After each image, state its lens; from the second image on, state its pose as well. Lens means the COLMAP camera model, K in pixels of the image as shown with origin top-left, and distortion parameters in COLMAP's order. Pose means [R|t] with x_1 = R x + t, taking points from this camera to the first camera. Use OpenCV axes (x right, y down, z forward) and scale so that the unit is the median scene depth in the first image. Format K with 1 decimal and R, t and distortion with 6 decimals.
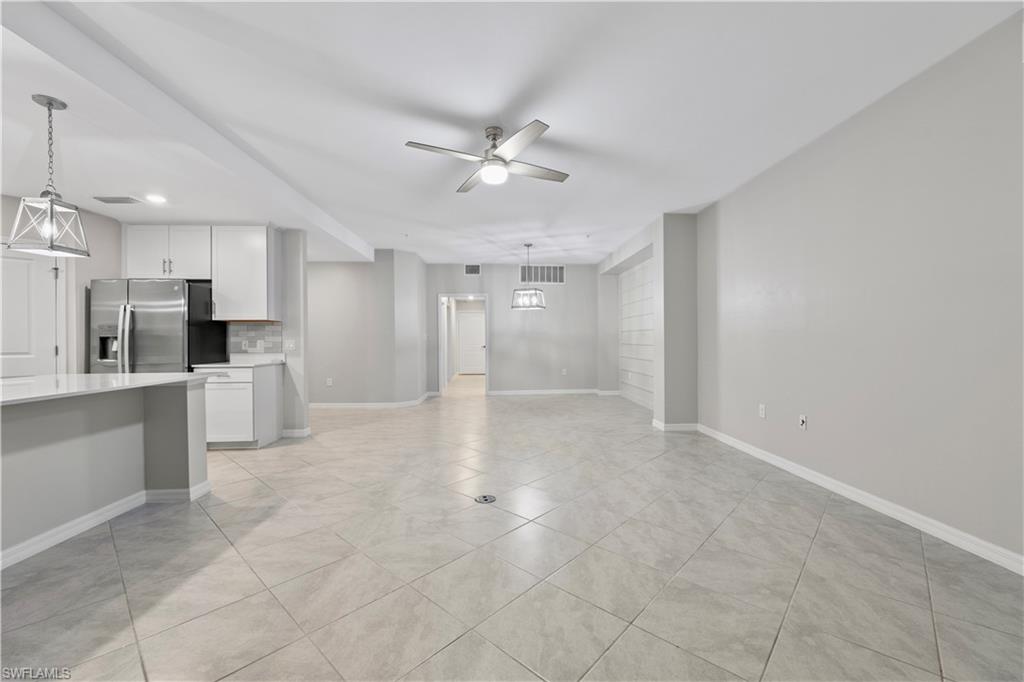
lens RADIAL K [[416.4, 0, 516.0], [0, 416.4, 341.5], [0, 0, 1]] dist [-0.003126, -0.000020]
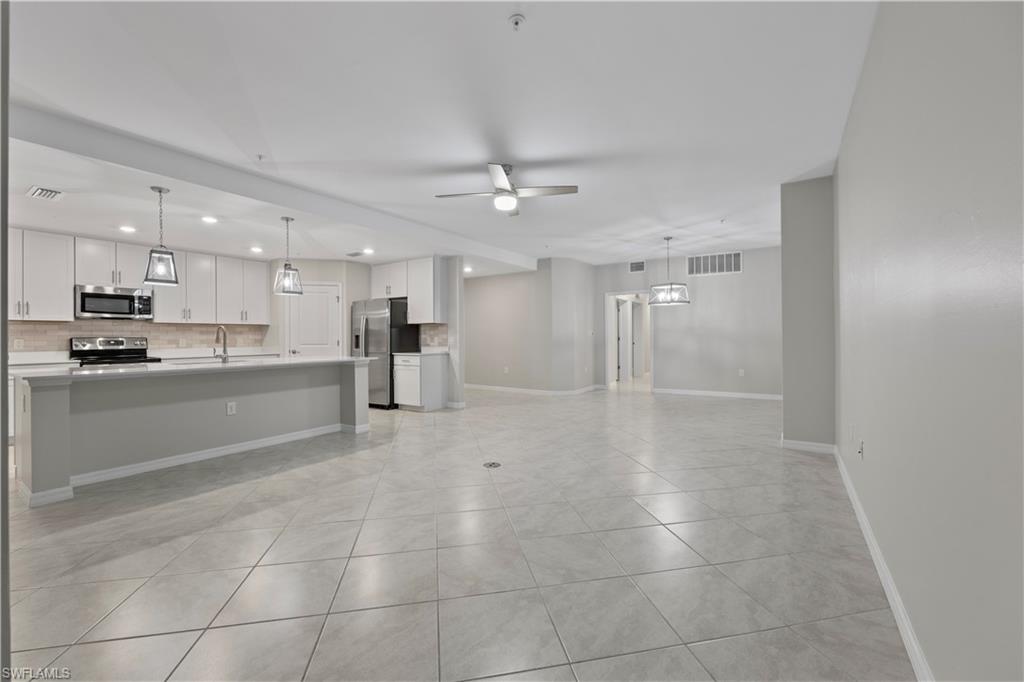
lens RADIAL K [[416.4, 0, 514.5], [0, 416.4, 335.6], [0, 0, 1]] dist [-0.003126, -0.000020]
pose [[0.801293, -0.000692, -0.598272, 0.478639], [-0.001070, 0.999996, -0.002590, -0.004814], [0.598272, 0.002716, 0.801289, 0.023162]]
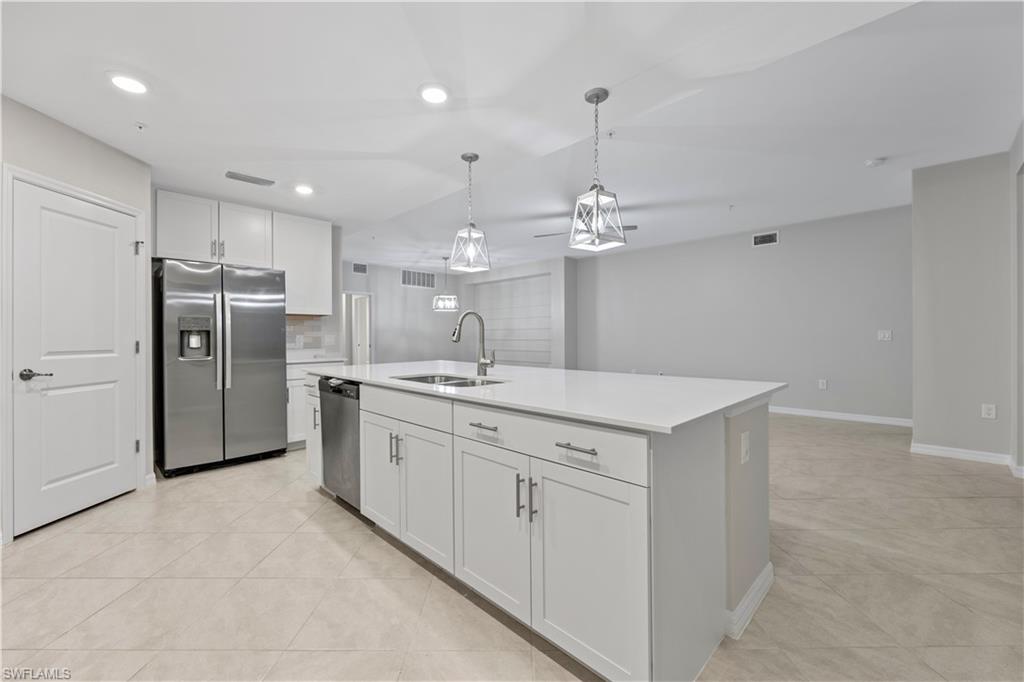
lens RADIAL K [[416.4, 0, 515.4], [0, 416.4, 343.7], [0, 0, 1]] dist [-0.003126, -0.000020]
pose [[0.738149, -0.010968, 0.674549, -0.951780], [0.004963, 0.999929, 0.010827, 0.008830], [-0.674619, -0.004644, 0.738151, -0.047834]]
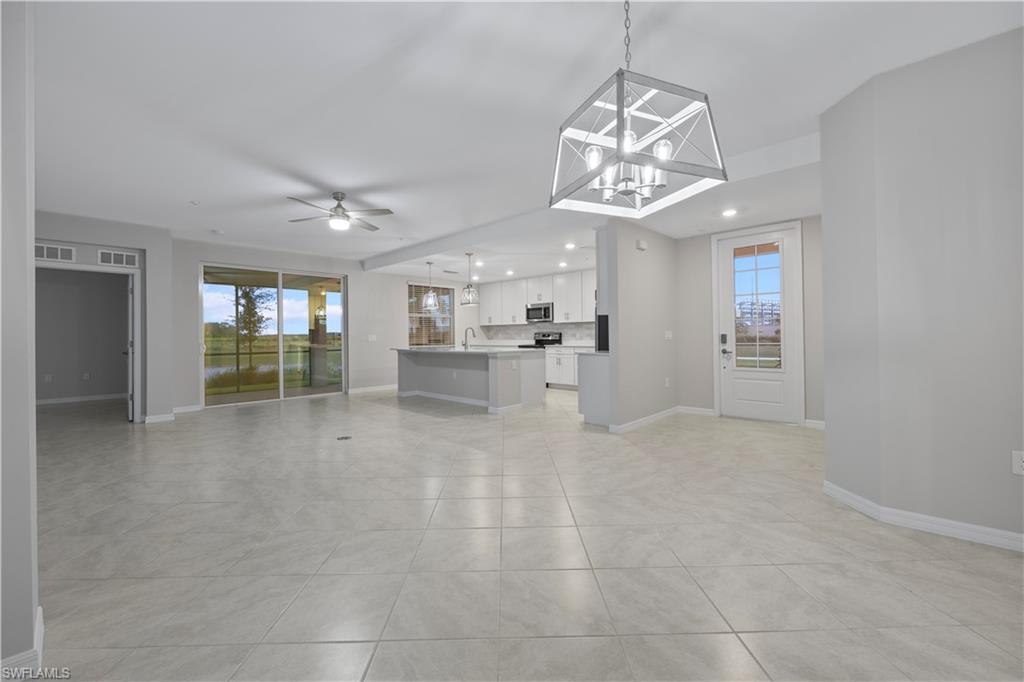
lens RADIAL K [[416.4, 0, 520.9], [0, 416.4, 334.4], [0, 0, 1]] dist [-0.003126, -0.000020]
pose [[-0.713232, 0.016209, -0.700740, 0.355391], [0.014132, 0.999862, 0.008744, -0.011938], [0.700785, -0.003666, -0.713363, 1.666700]]
